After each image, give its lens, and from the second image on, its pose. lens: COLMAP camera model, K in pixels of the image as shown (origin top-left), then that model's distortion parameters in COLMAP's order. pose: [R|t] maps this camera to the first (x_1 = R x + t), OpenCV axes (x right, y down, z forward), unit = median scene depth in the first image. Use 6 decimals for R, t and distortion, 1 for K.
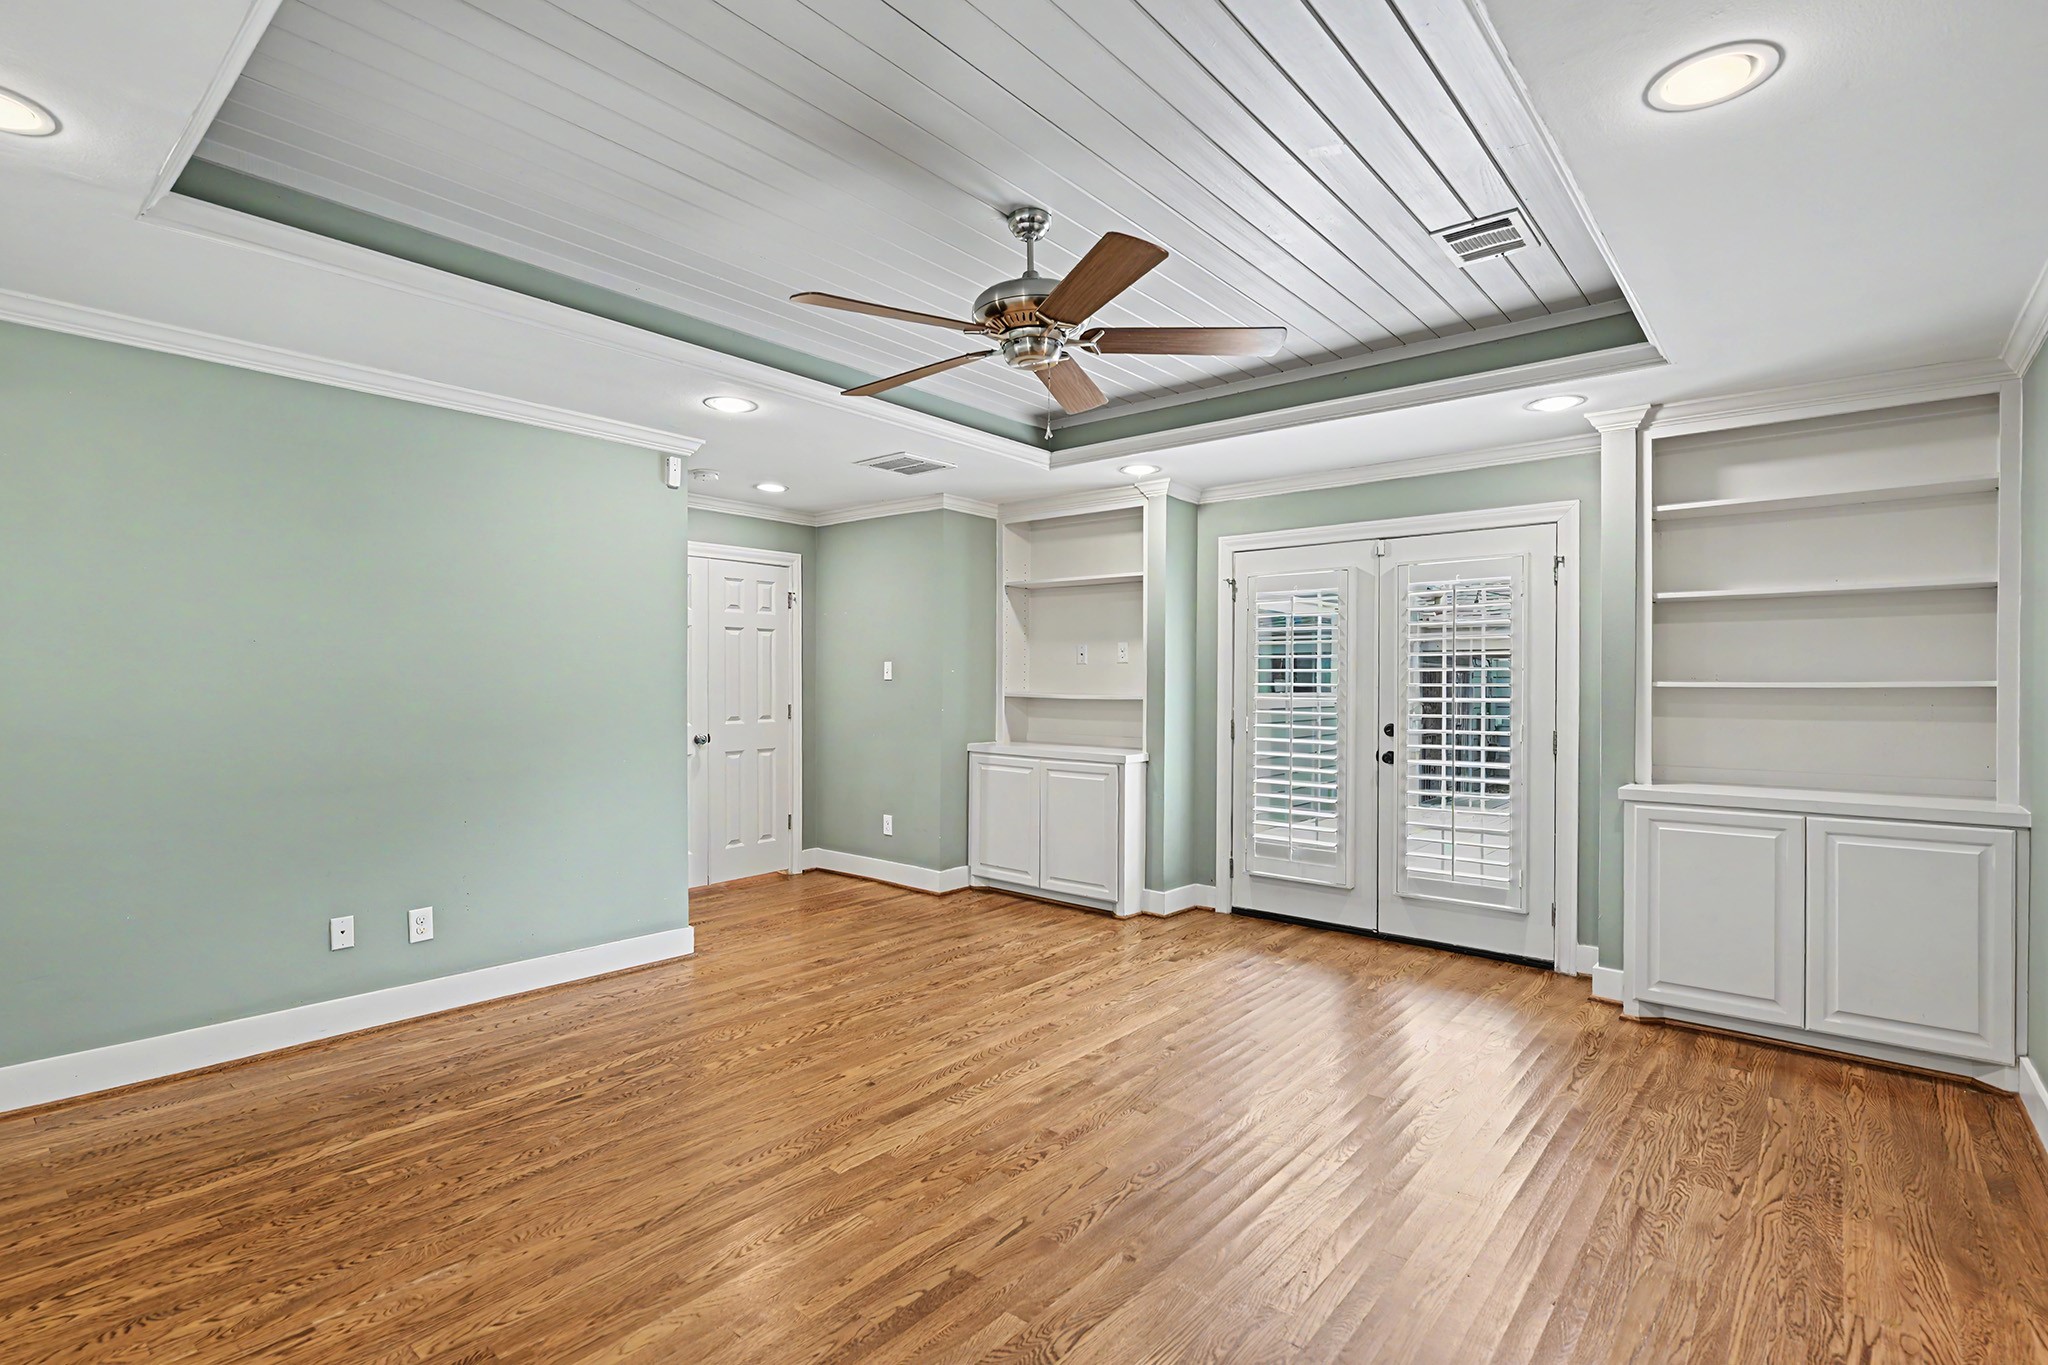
lens RADIAL K [[969.5, 0, 1020.6], [0, 969.5, 685.5], [0, 0, 1]] dist [-0.001139, -0.000327]
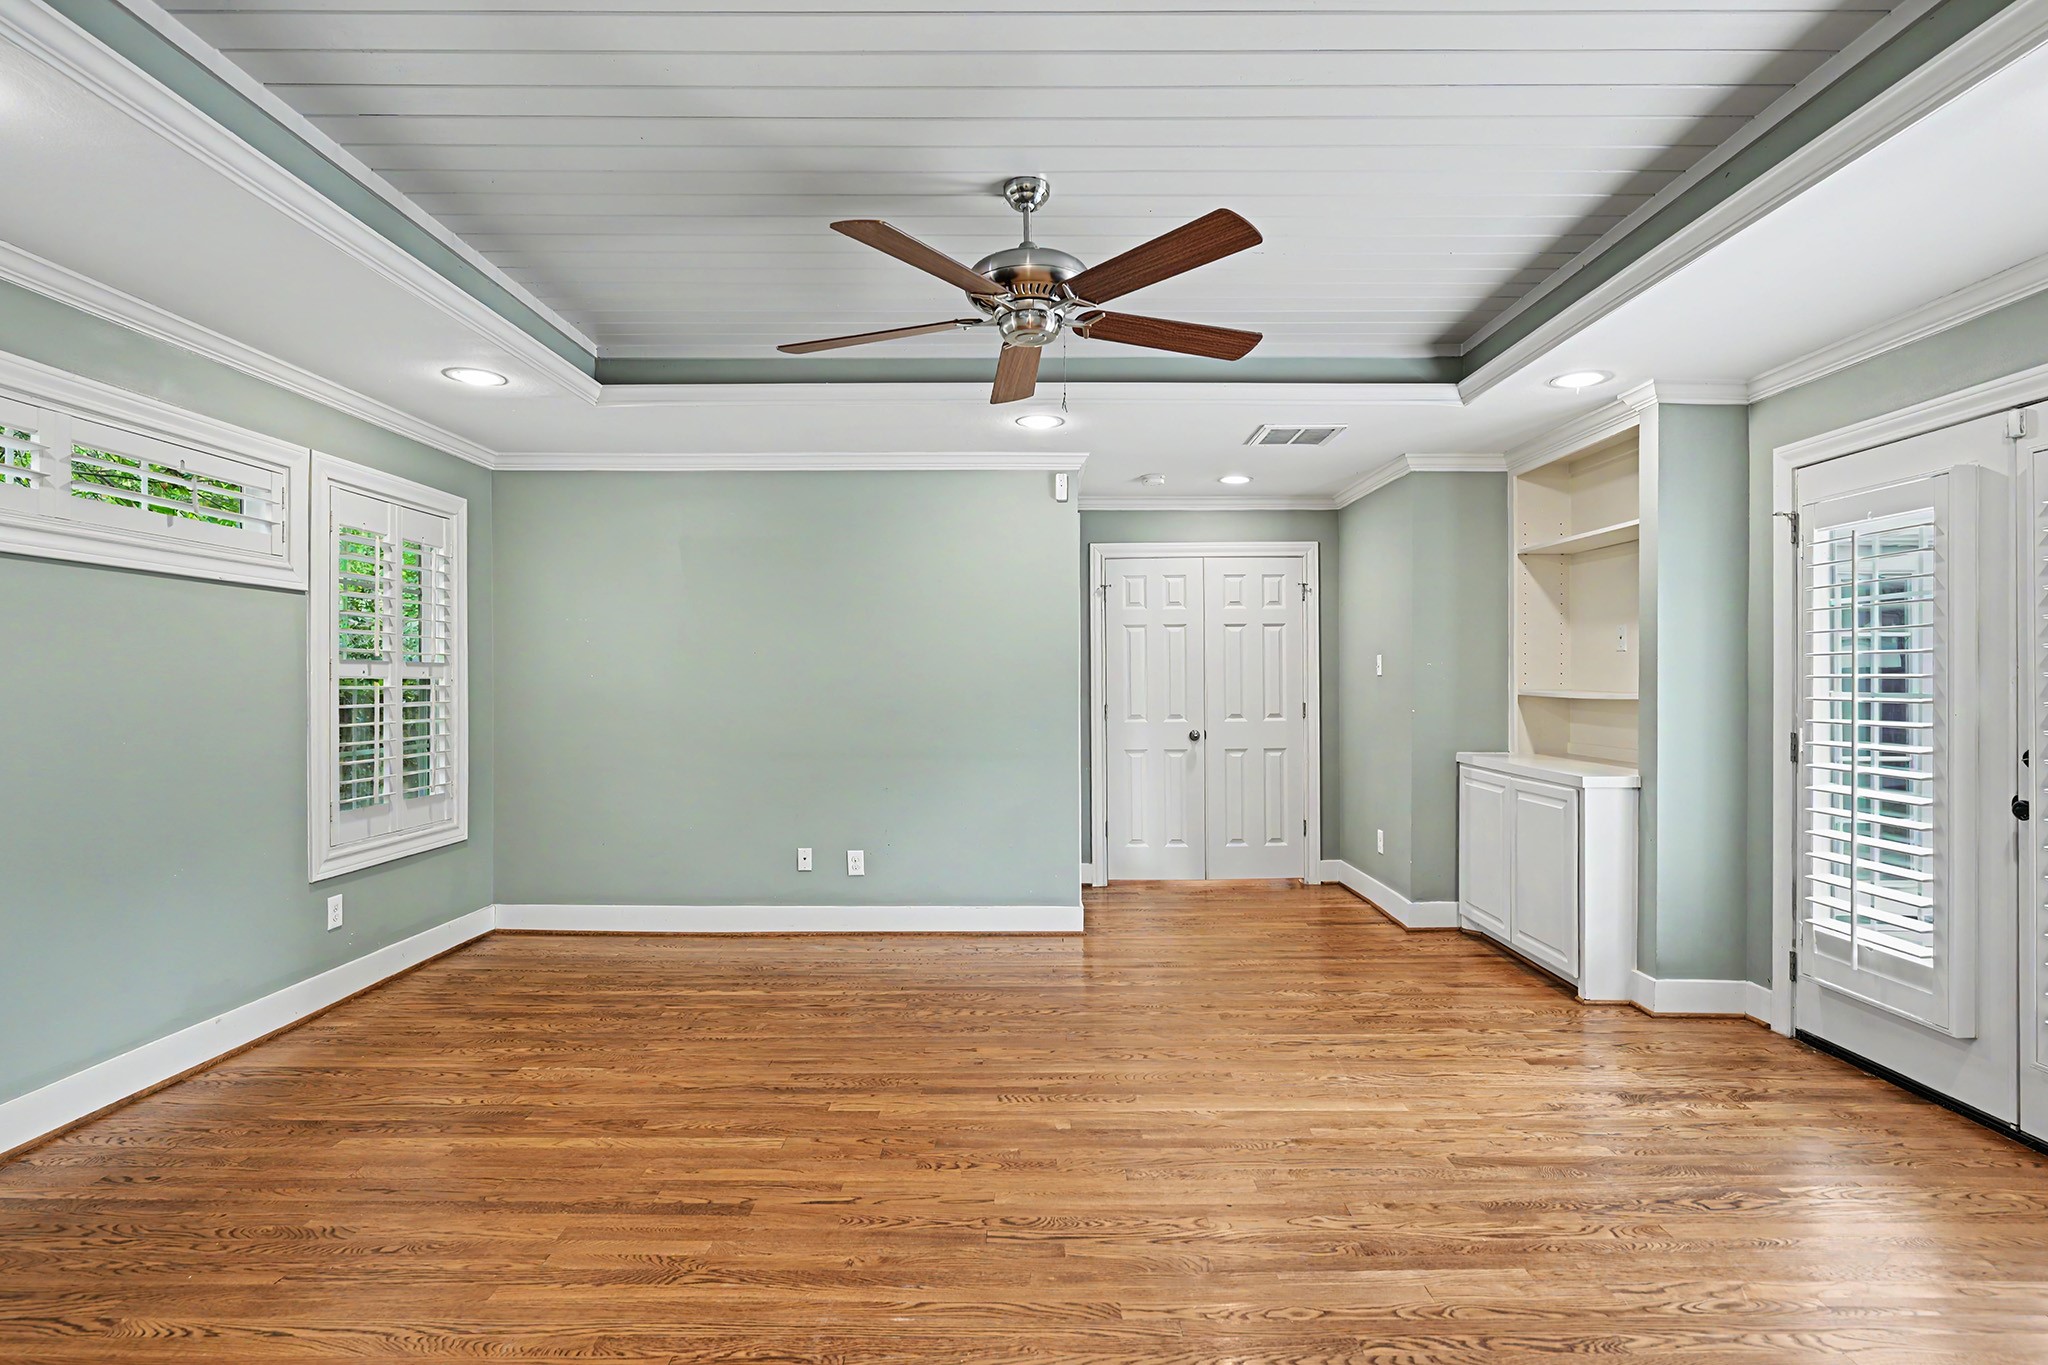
lens RADIAL K [[1010.1, 0, 1018.7], [0, 1010.1, 679.9], [0, 0, 1]] dist [-0.001383, -0.000255]
pose [[0.647121, -0.006464, -0.762360, 0.429148], [0.002328, 0.999976, -0.006502, 0.004093], [0.762383, 0.002433, 0.647121, 0.201435]]
